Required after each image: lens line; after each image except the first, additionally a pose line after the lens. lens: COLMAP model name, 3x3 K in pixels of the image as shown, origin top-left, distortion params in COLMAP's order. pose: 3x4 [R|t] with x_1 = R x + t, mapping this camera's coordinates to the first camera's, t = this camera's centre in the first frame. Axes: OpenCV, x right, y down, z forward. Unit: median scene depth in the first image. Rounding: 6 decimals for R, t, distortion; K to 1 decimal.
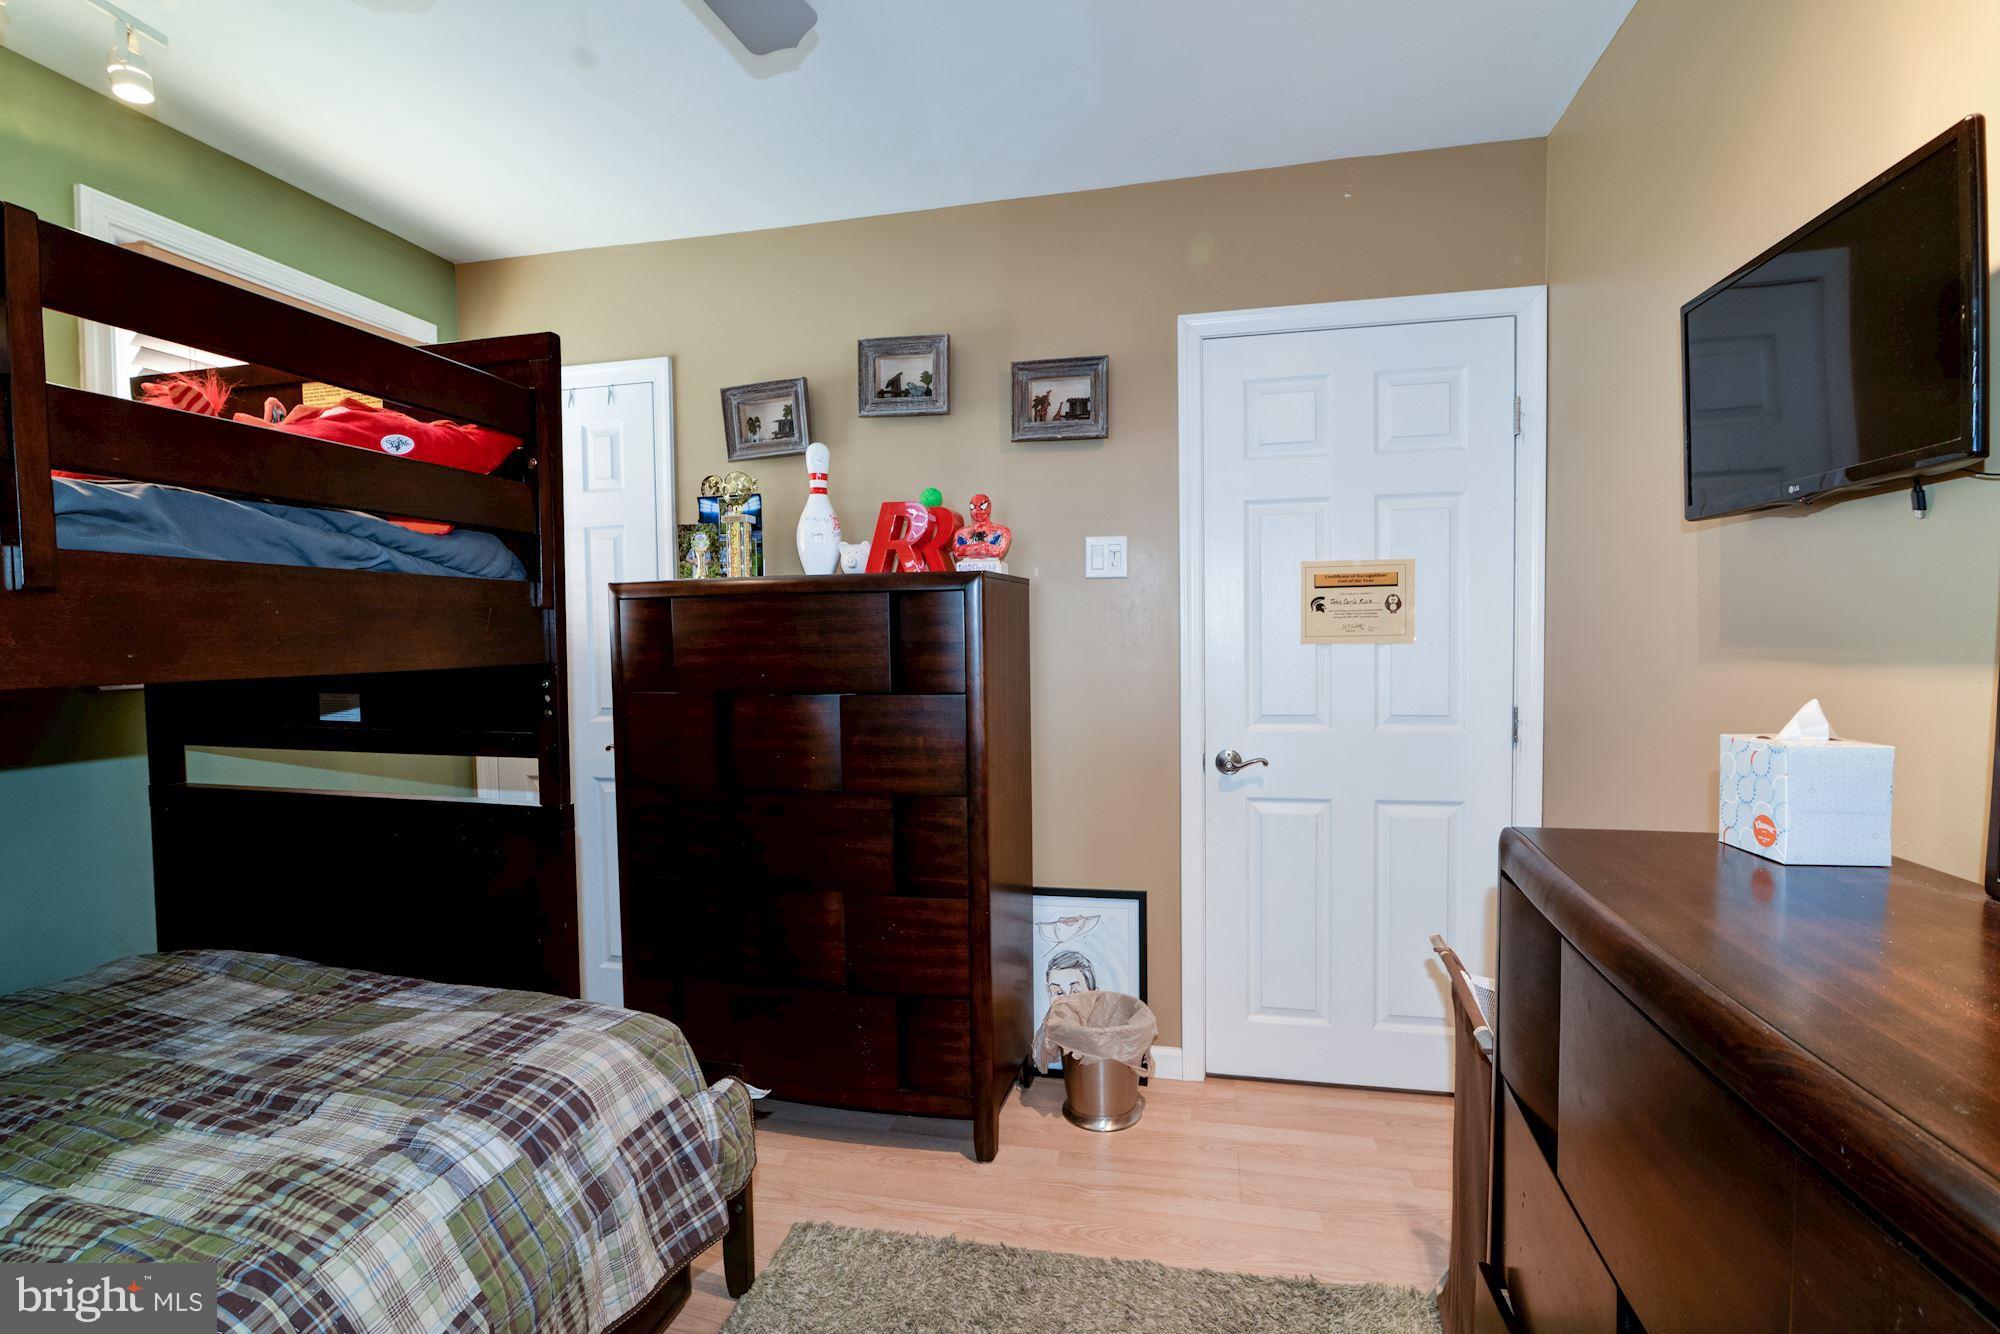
lens RADIAL K [[934.6, 0, 1001.2], [0, 934.6, 666.2], [0, 0, 1]] dist [-0.011655, 0.000911]
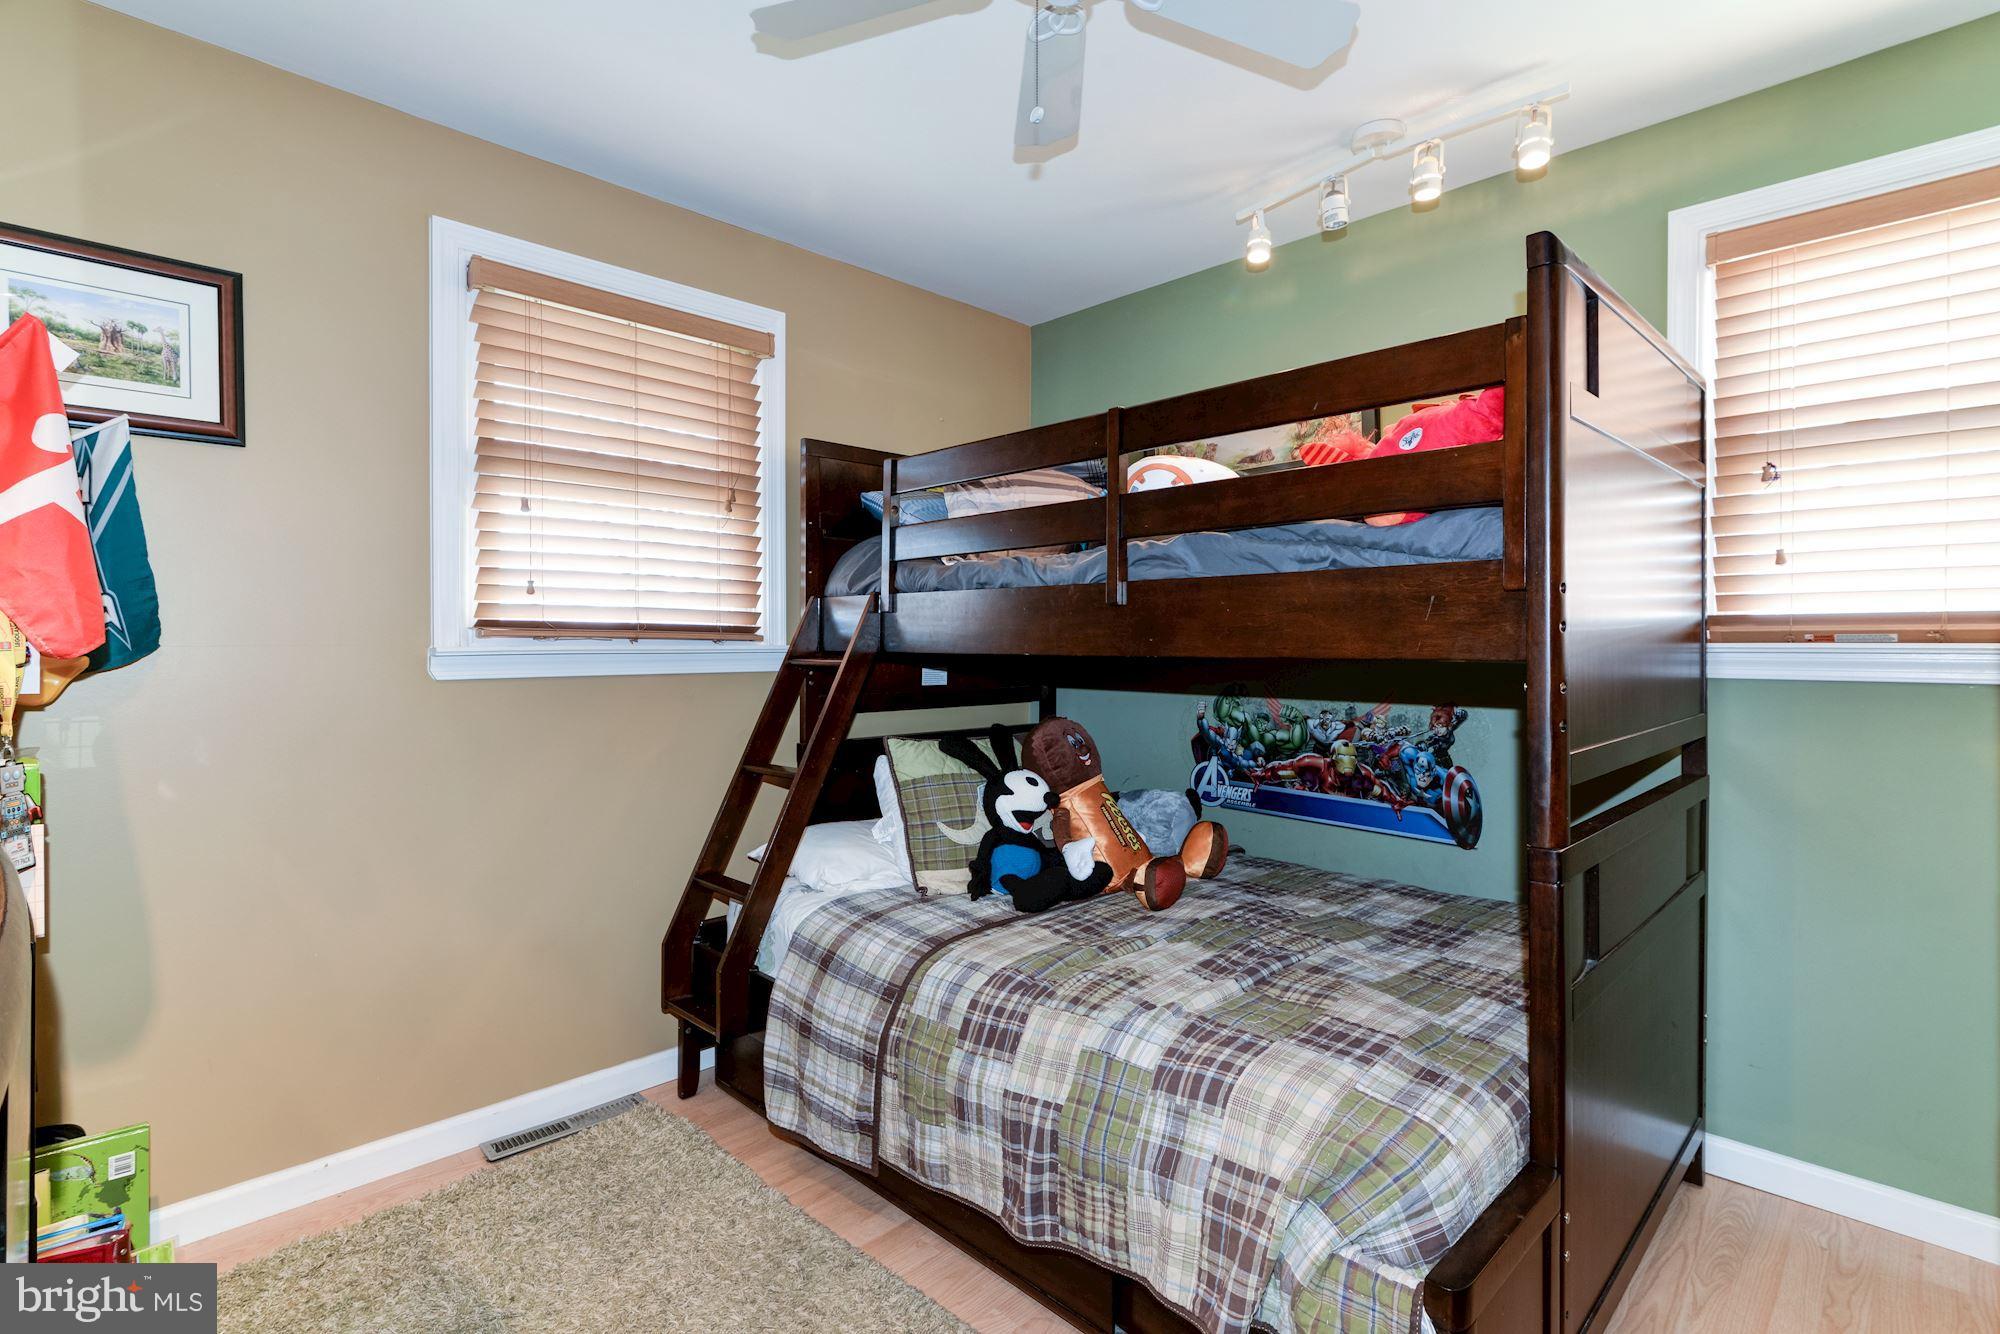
lens RADIAL K [[934.6, 0, 996.9], [0, 934.6, 651.6], [0, 0, 1]] dist [-0.011655, 0.000911]
pose [[-0.536783, 0.014121, -0.843602, 0.498429], [-0.025931, 0.999111, 0.033224, -0.029985], [0.843322, 0.039710, -0.535940, 1.260352]]
